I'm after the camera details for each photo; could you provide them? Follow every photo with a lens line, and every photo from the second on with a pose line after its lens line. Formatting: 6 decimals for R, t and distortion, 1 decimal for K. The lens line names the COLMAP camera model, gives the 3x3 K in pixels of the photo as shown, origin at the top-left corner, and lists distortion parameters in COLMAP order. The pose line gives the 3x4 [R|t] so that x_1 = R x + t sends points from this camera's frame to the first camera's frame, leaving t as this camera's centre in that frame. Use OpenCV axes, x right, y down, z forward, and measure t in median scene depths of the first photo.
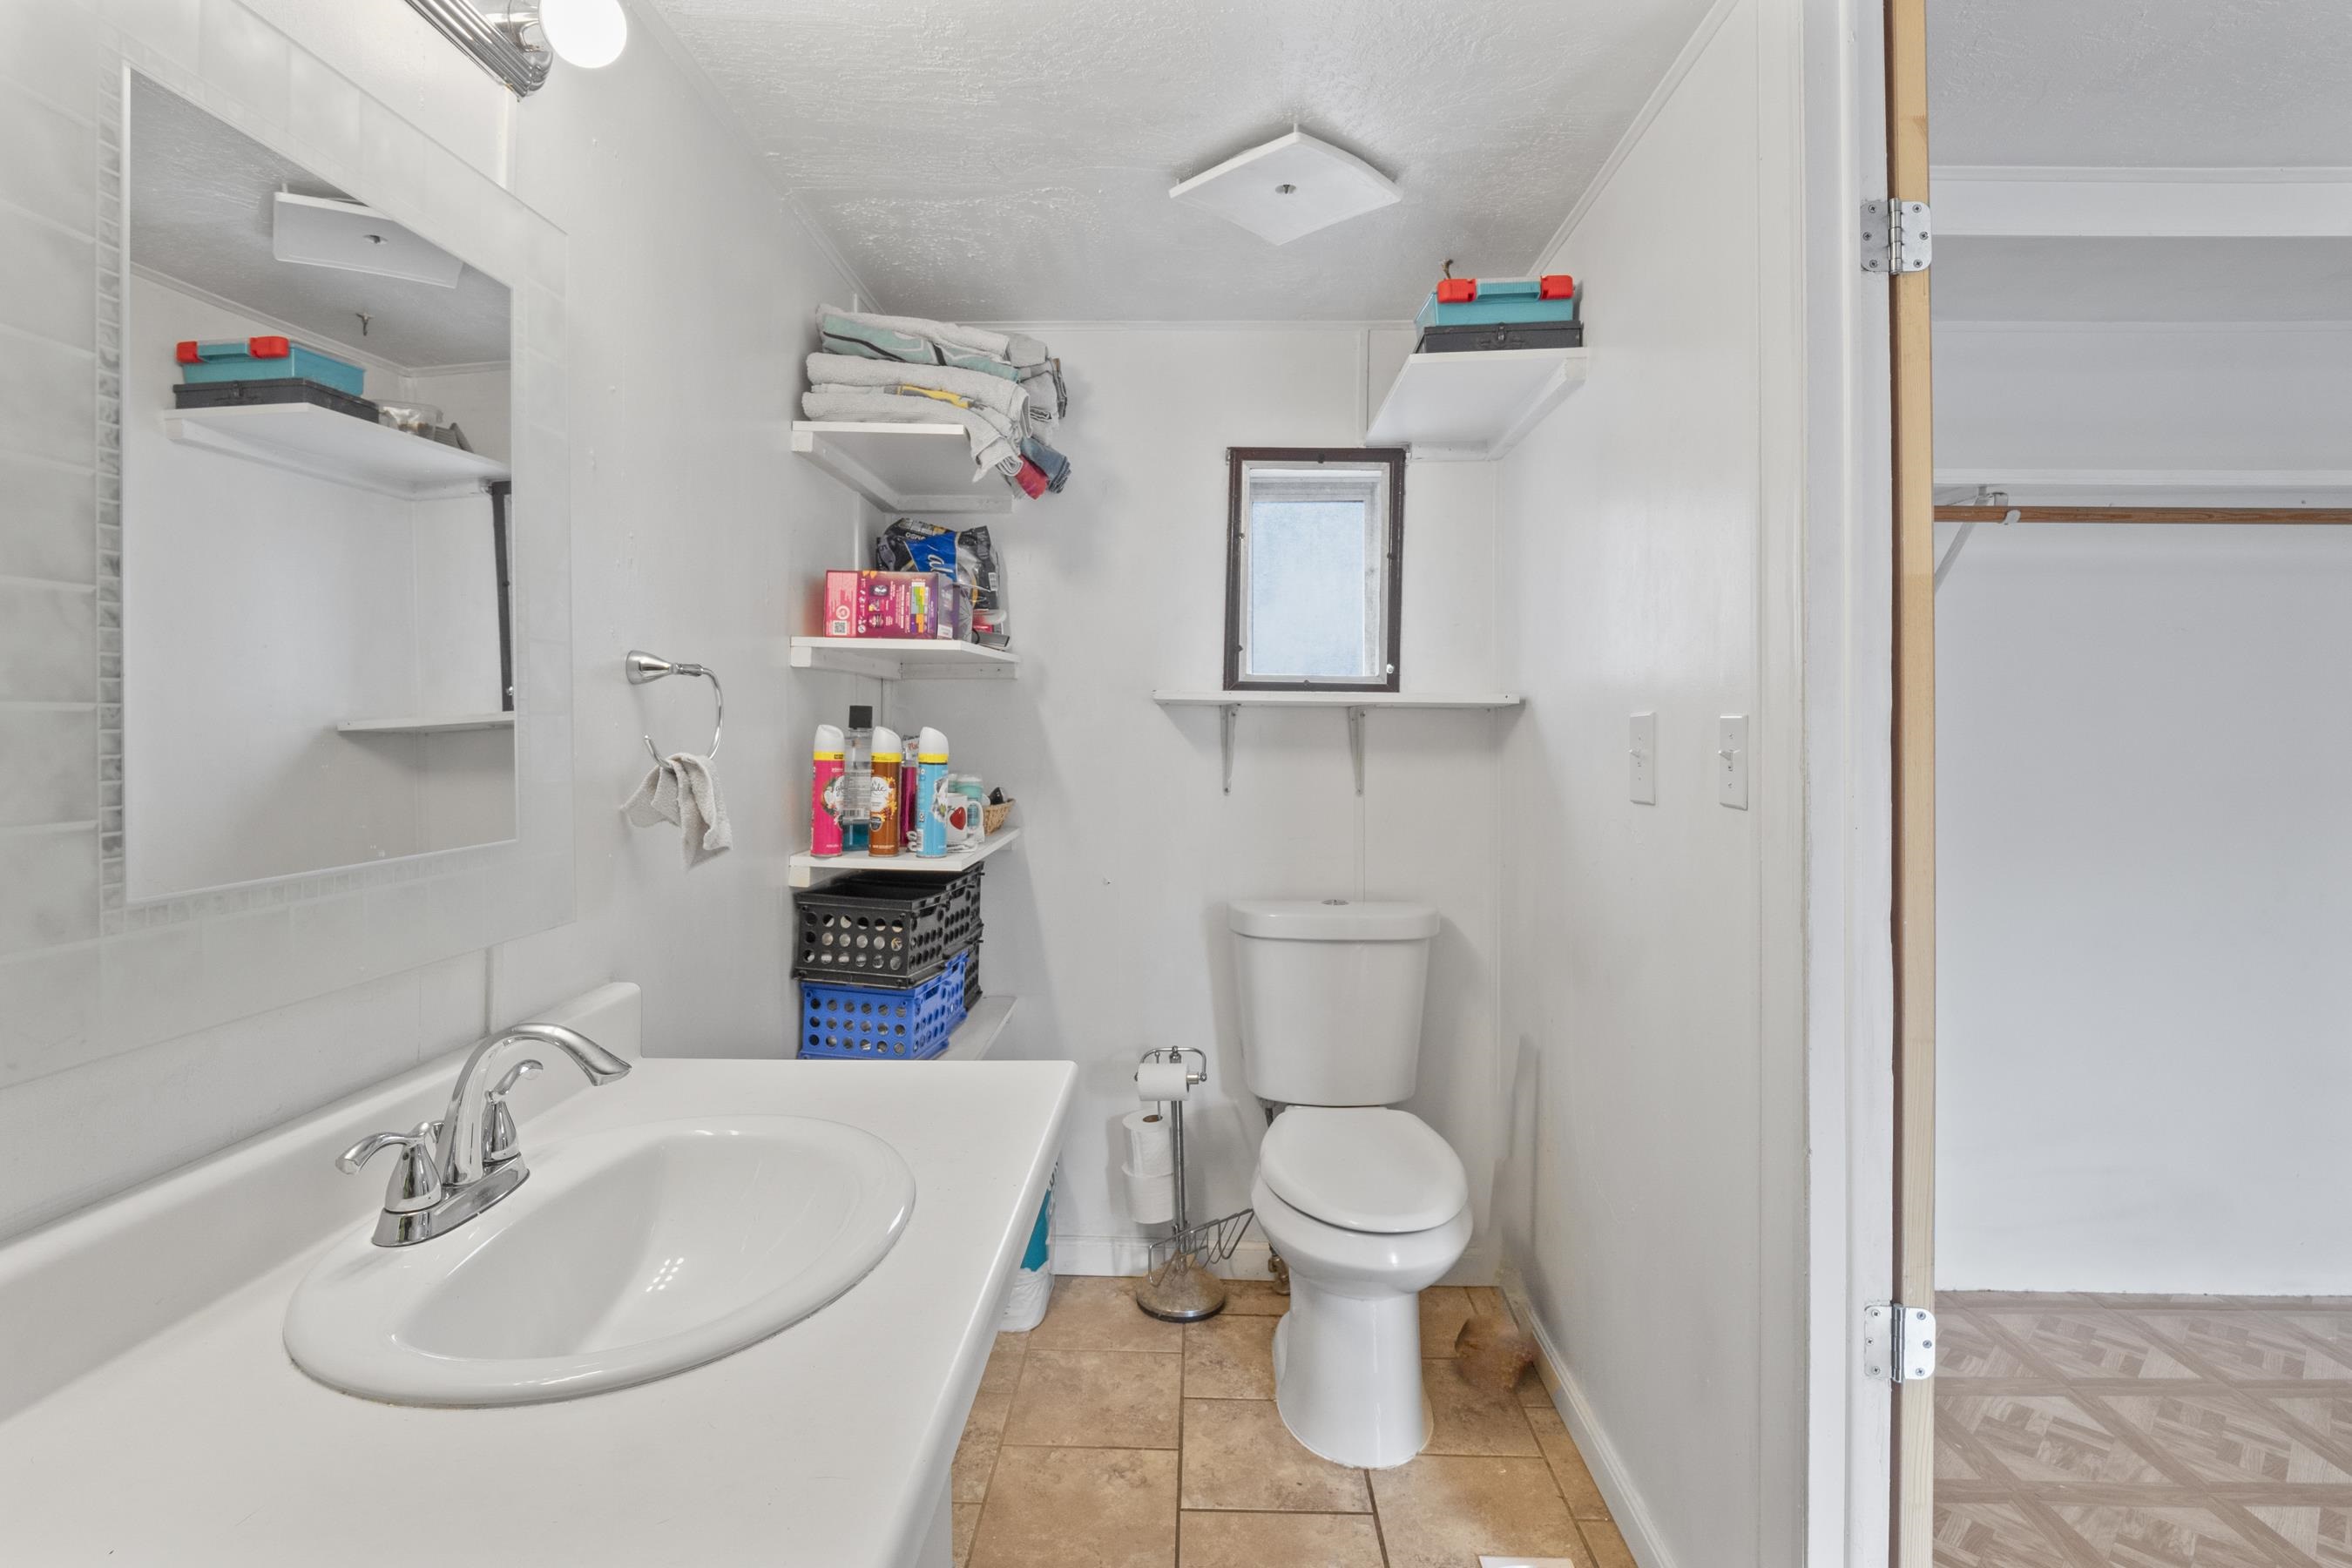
lens RADIAL K [[1165.8, 0, 1139.0], [0, 1165.8, 725.2], [0, 0, 1]] dist [-0.008655, -0.003348]
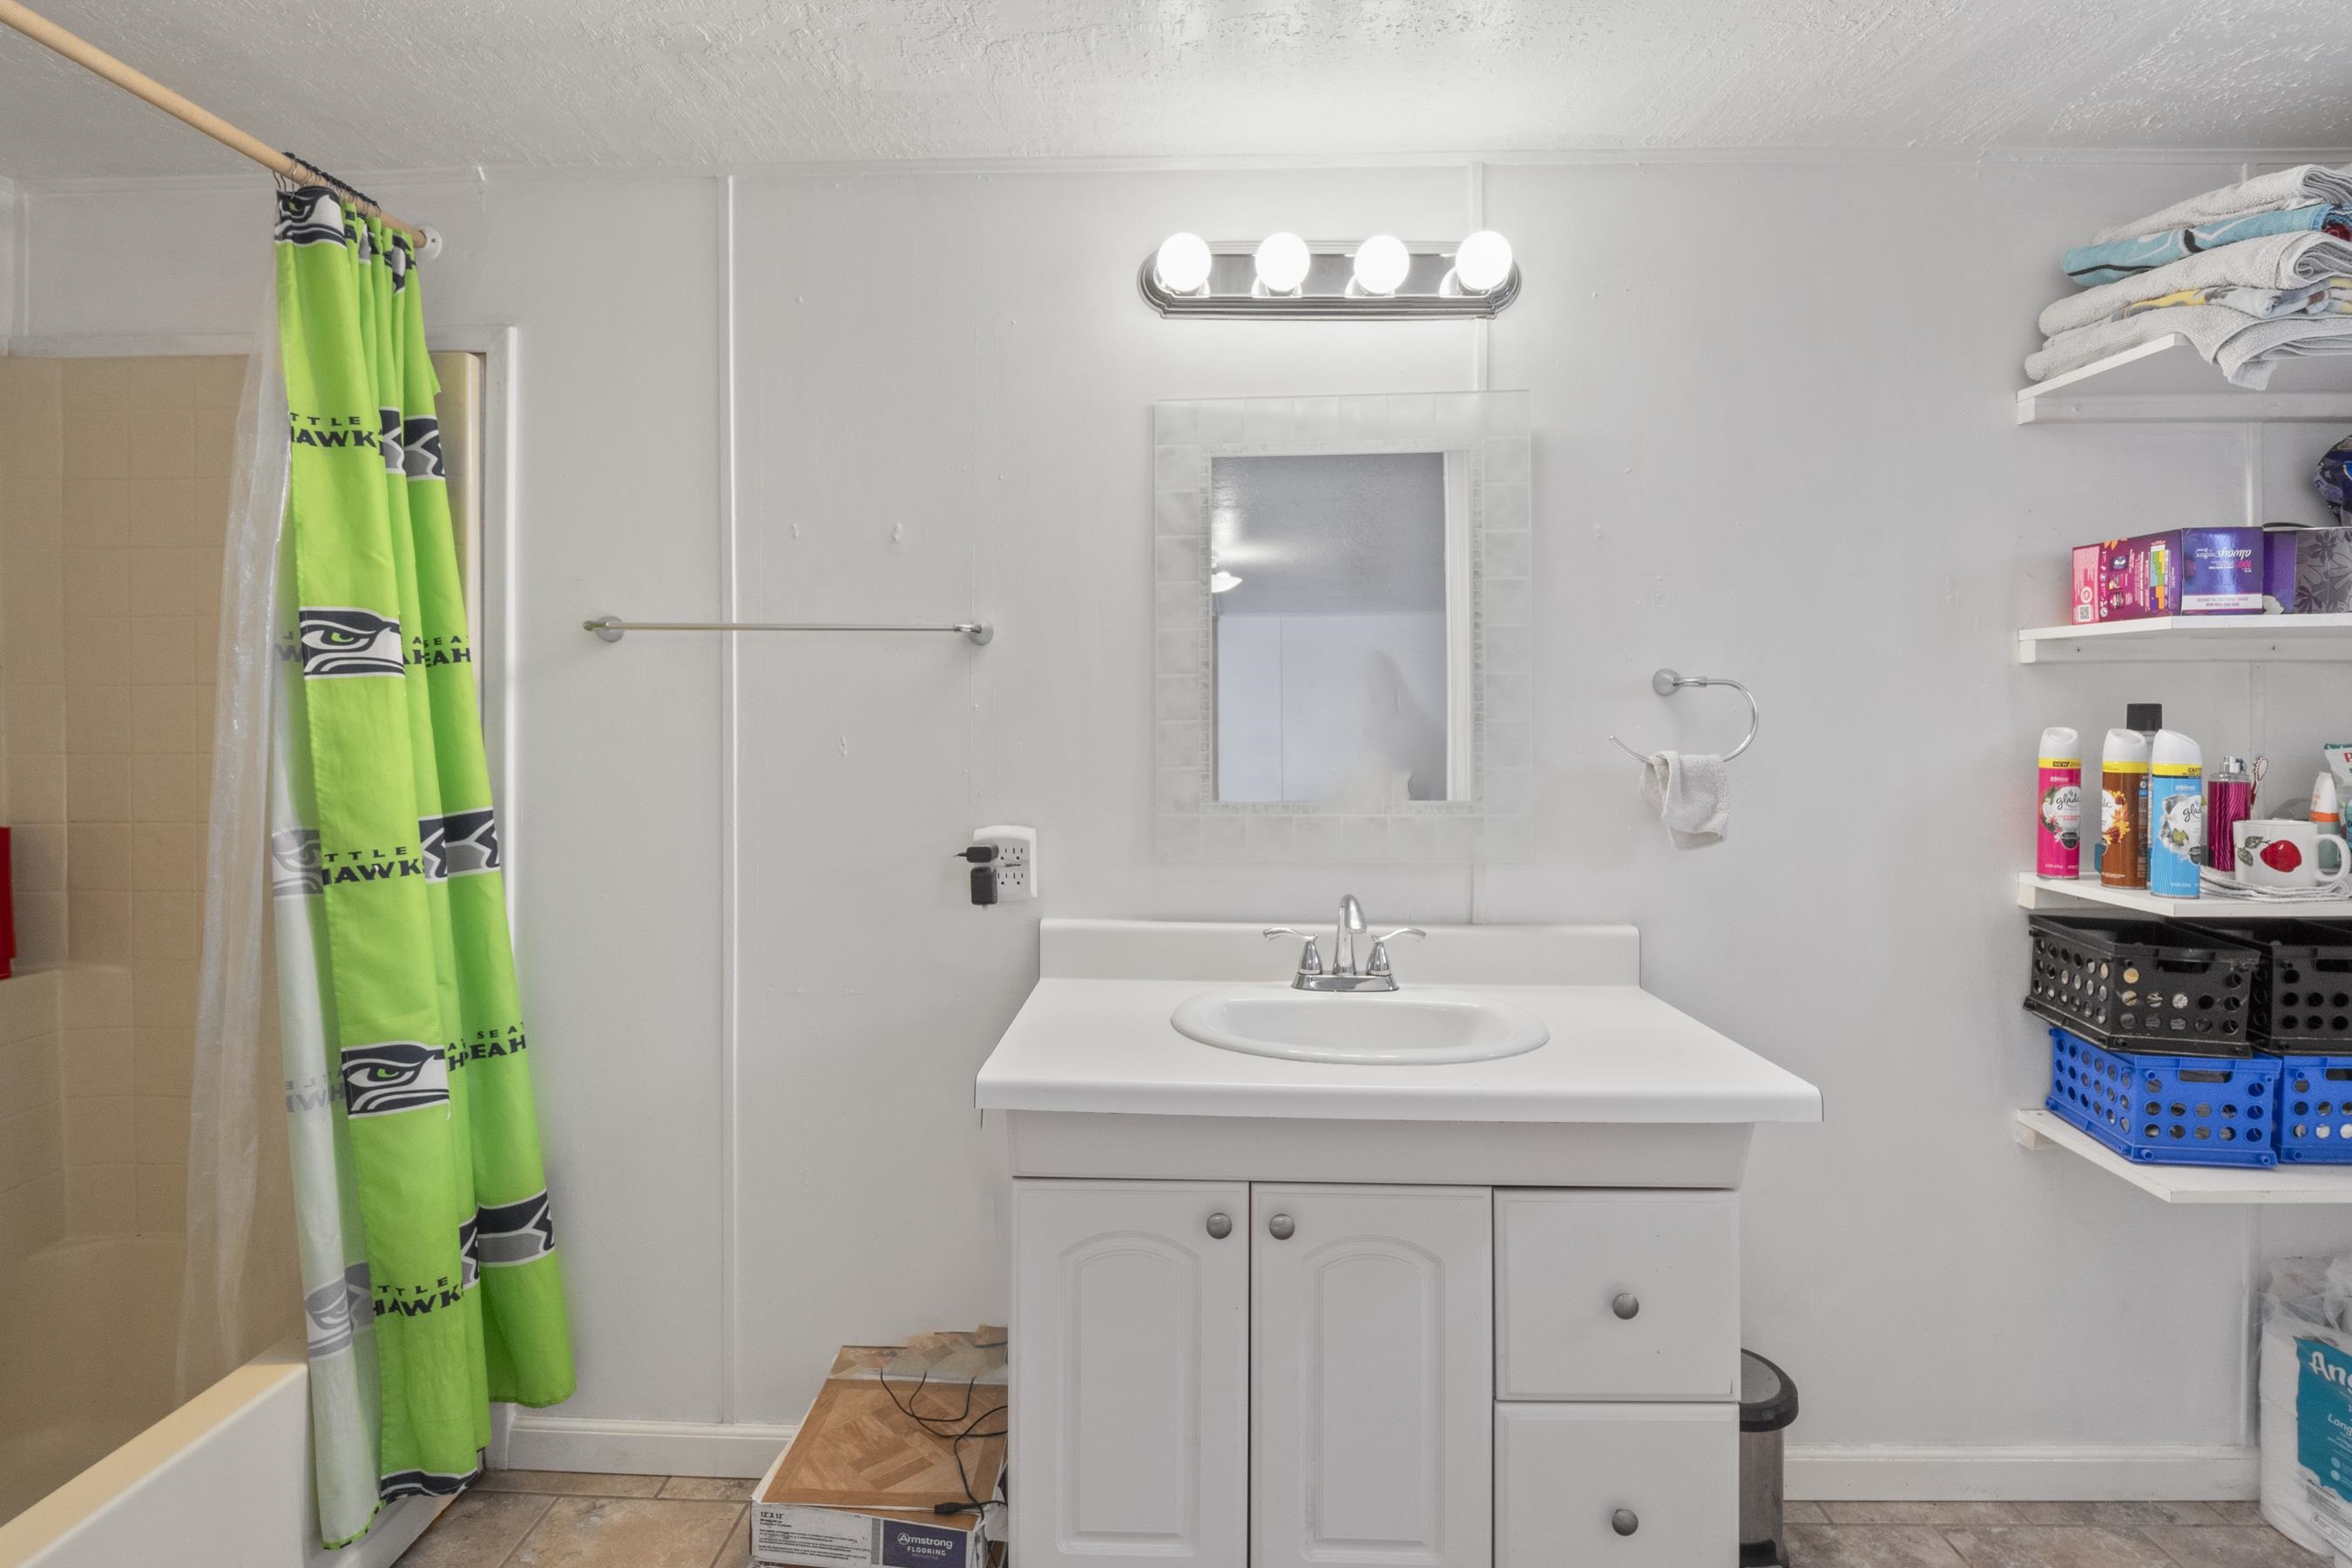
lens RADIAL K [[1165.8, 0, 1165.7], [0, 1165.8, 764.0], [0, 0, 1]] dist [-0.008655, -0.003348]
pose [[0.019972, 0.024157, -0.999509, 0.579935], [0.001804, 0.999706, 0.024198, 0.004759], [0.999799, -0.002286, 0.019923, 0.314309]]
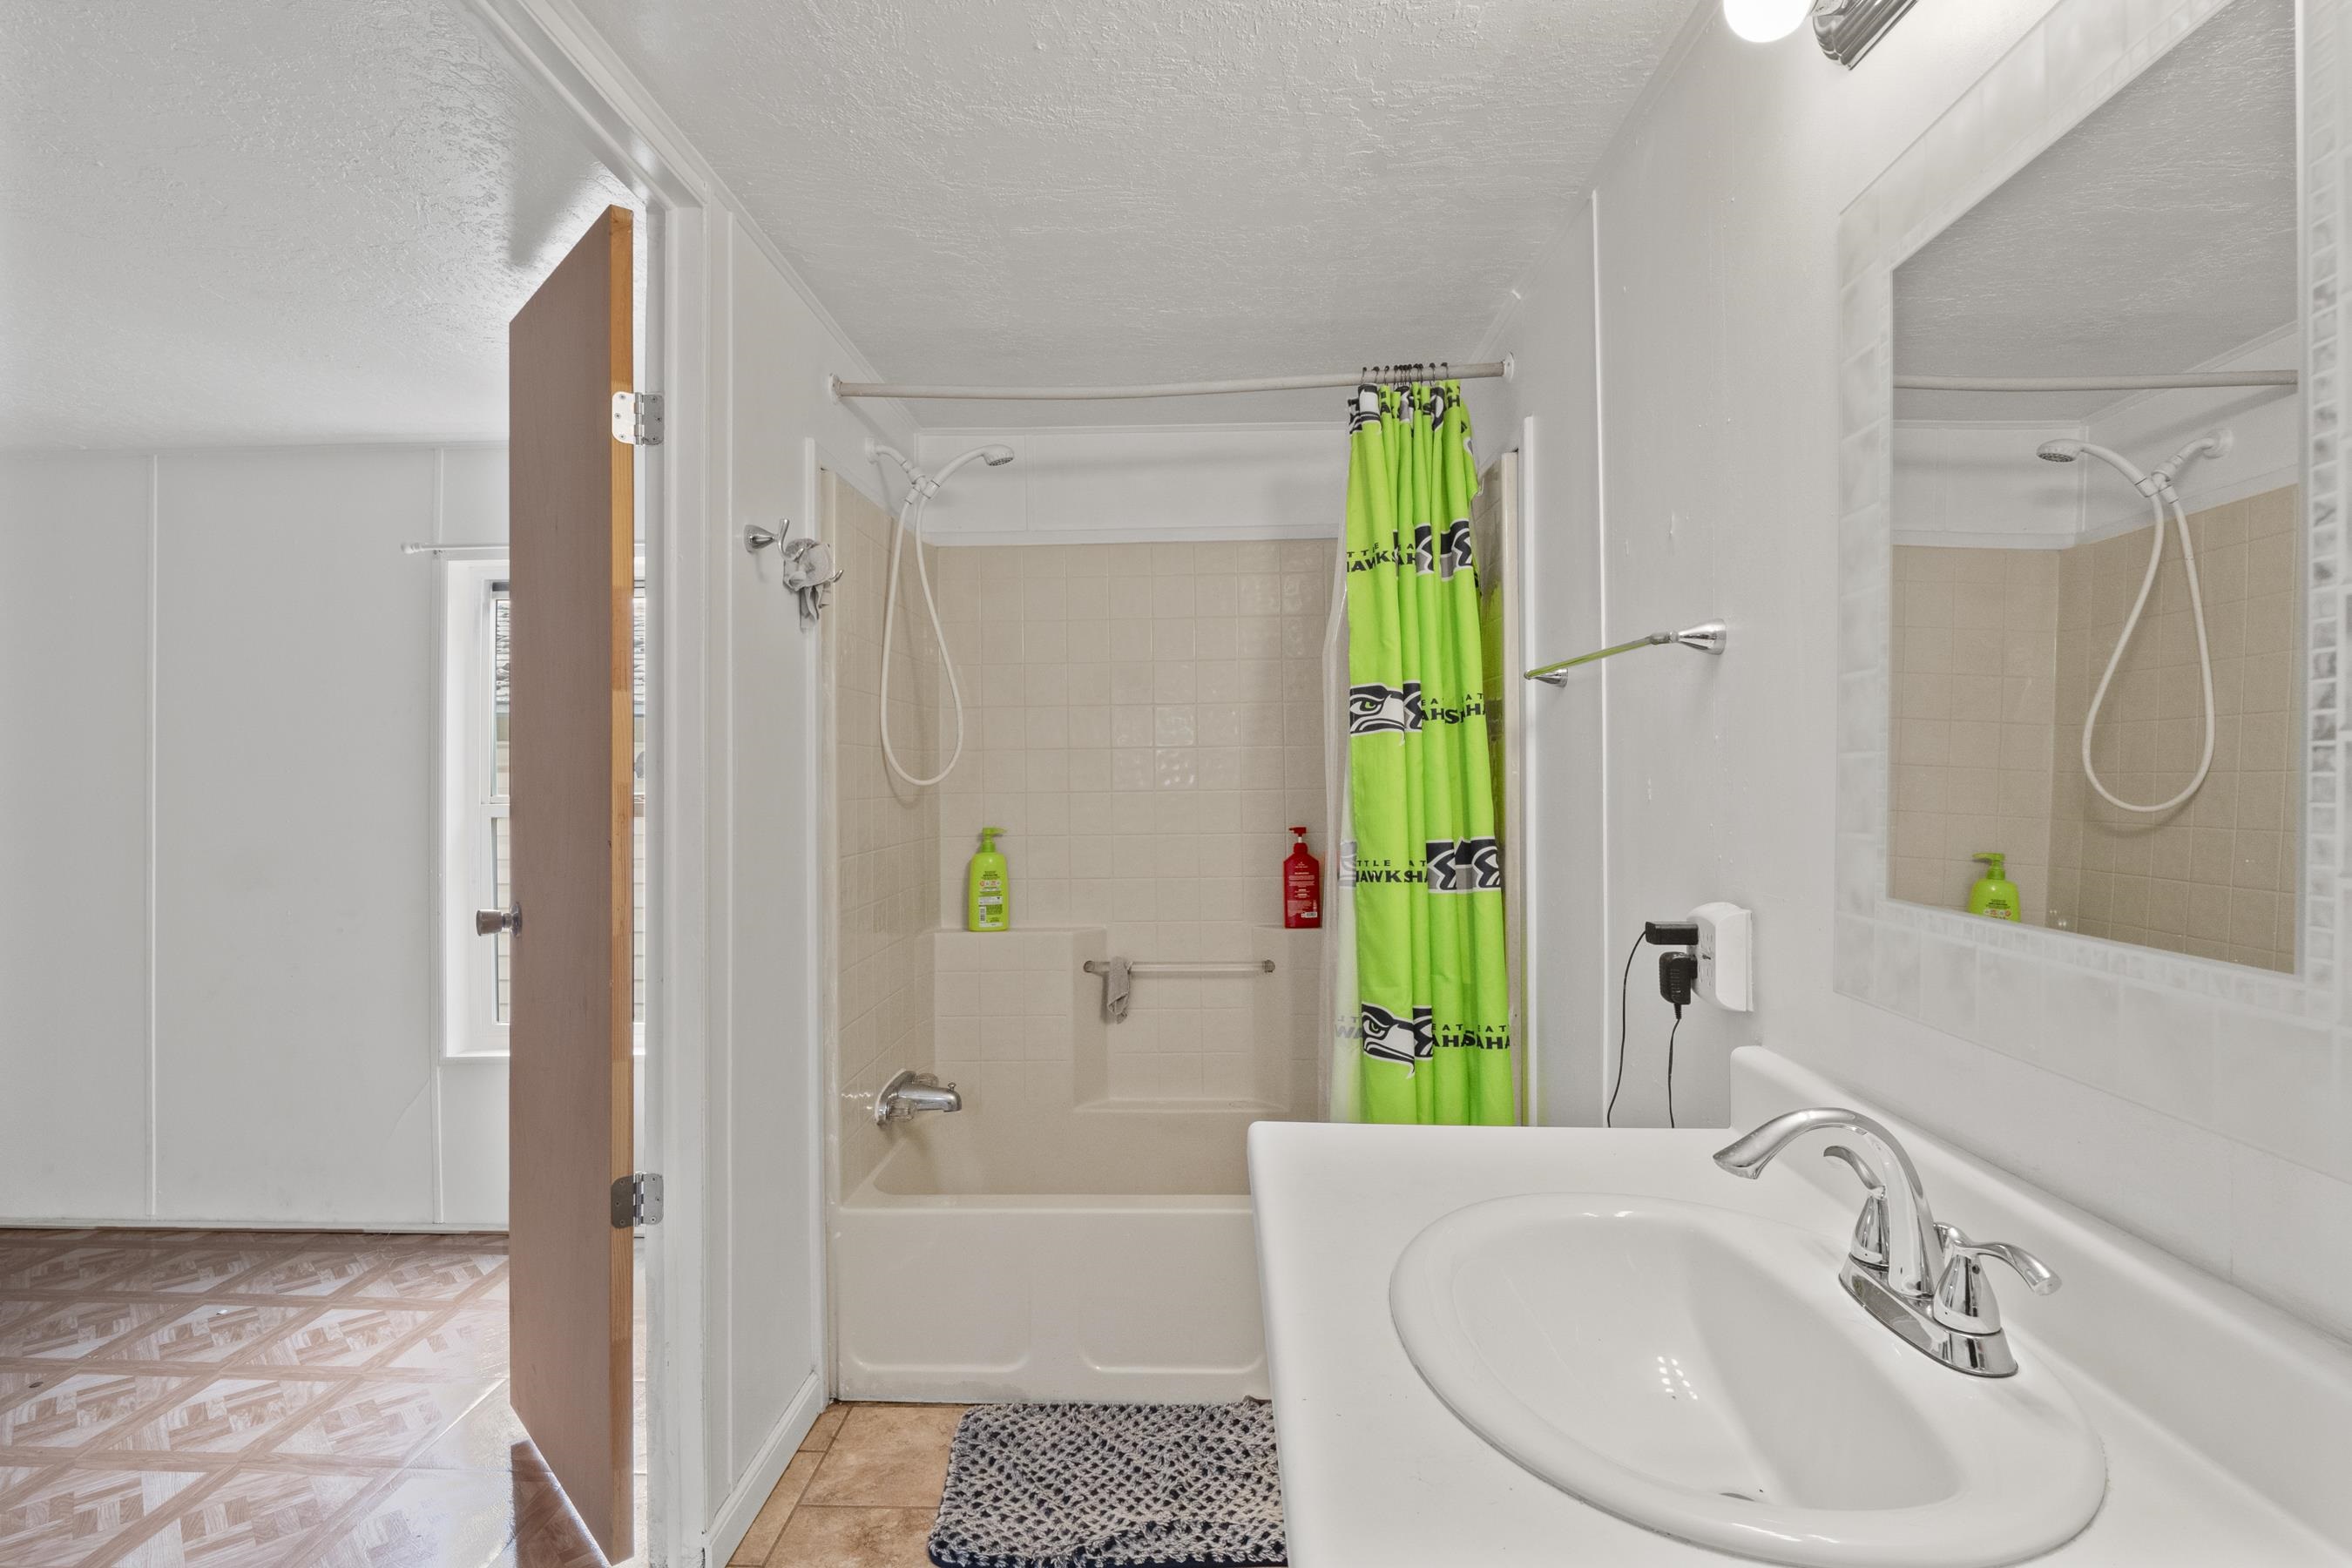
lens RADIAL K [[1165.8, 0, 1175.0], [0, 1165.8, 779.9], [0, 0, 1]] dist [-0.008655, -0.003348]
pose [[-0.999988, 0.004780, 0.000405, -0.024323], [0.004781, 0.999980, 0.004085, 0.001949], [-0.000386, 0.004086, -0.999992, 0.854173]]
